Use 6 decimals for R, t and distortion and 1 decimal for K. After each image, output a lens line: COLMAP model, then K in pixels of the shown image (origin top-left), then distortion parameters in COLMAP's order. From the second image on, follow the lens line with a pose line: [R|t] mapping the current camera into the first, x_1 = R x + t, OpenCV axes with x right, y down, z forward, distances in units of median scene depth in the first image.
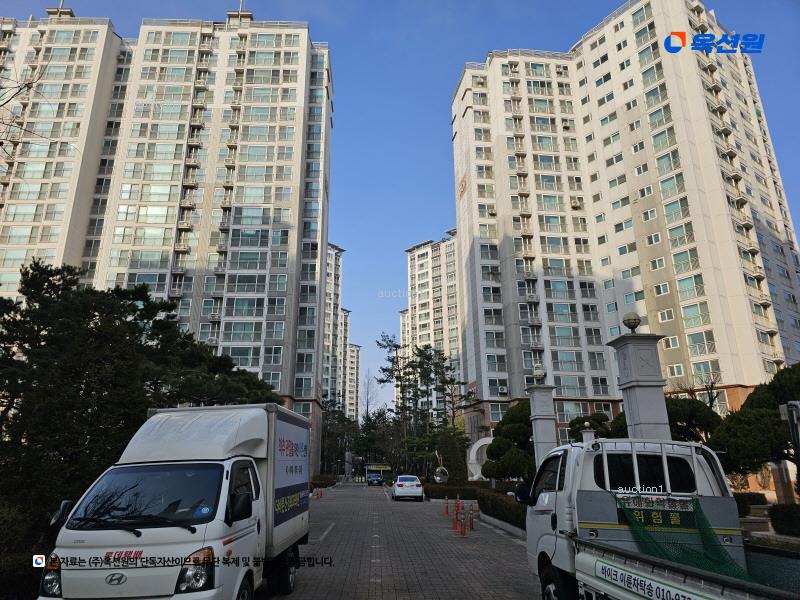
lens RADIAL K [[534.0, 0, 388.1], [0, 534.0, 299.9], [0, 0, 1]] dist [0.078579, -0.076149]
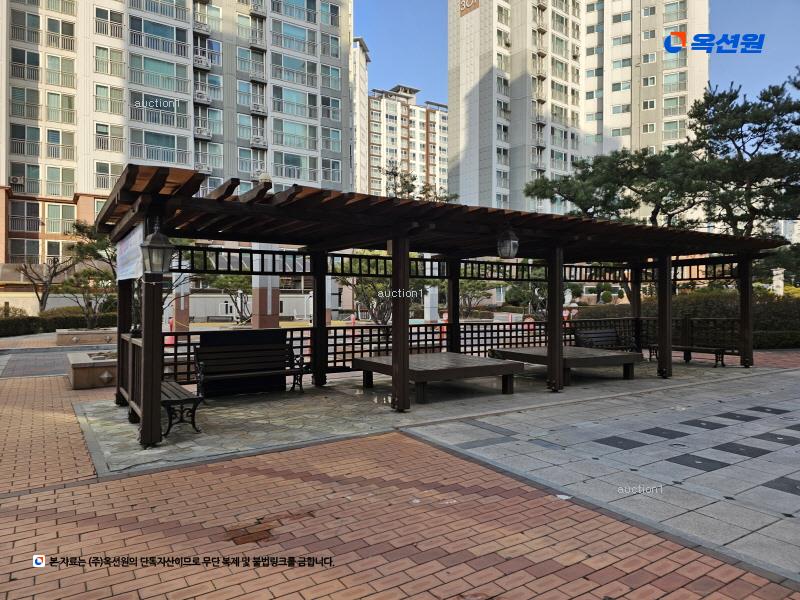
lens RADIAL K [[534.0, 0, 388.1], [0, 534.0, 299.9], [0, 0, 1]] dist [0.078579, -0.076149]
pose [[0.860633, -0.003054, 0.509216, -0.521837], [-0.154062, 0.951557, 0.266089, 0.054256], [-0.485361, -0.307456, 0.818471, 0.181708]]
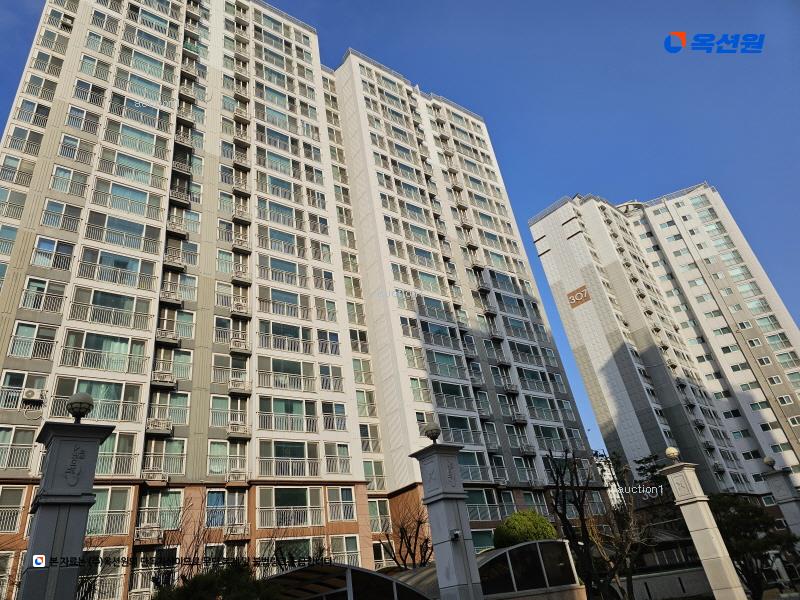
lens RADIAL K [[543.2, 0, 395.7], [0, 543.2, 286.9], [0, 0, 1]] dist [0.041909, -0.000358]
pose [[0.821951, 0.197578, 0.534190, -0.889576], [-0.041774, 0.956290, -0.289420, 0.125418], [-0.568024, 0.215574, 0.794277, 0.375771]]
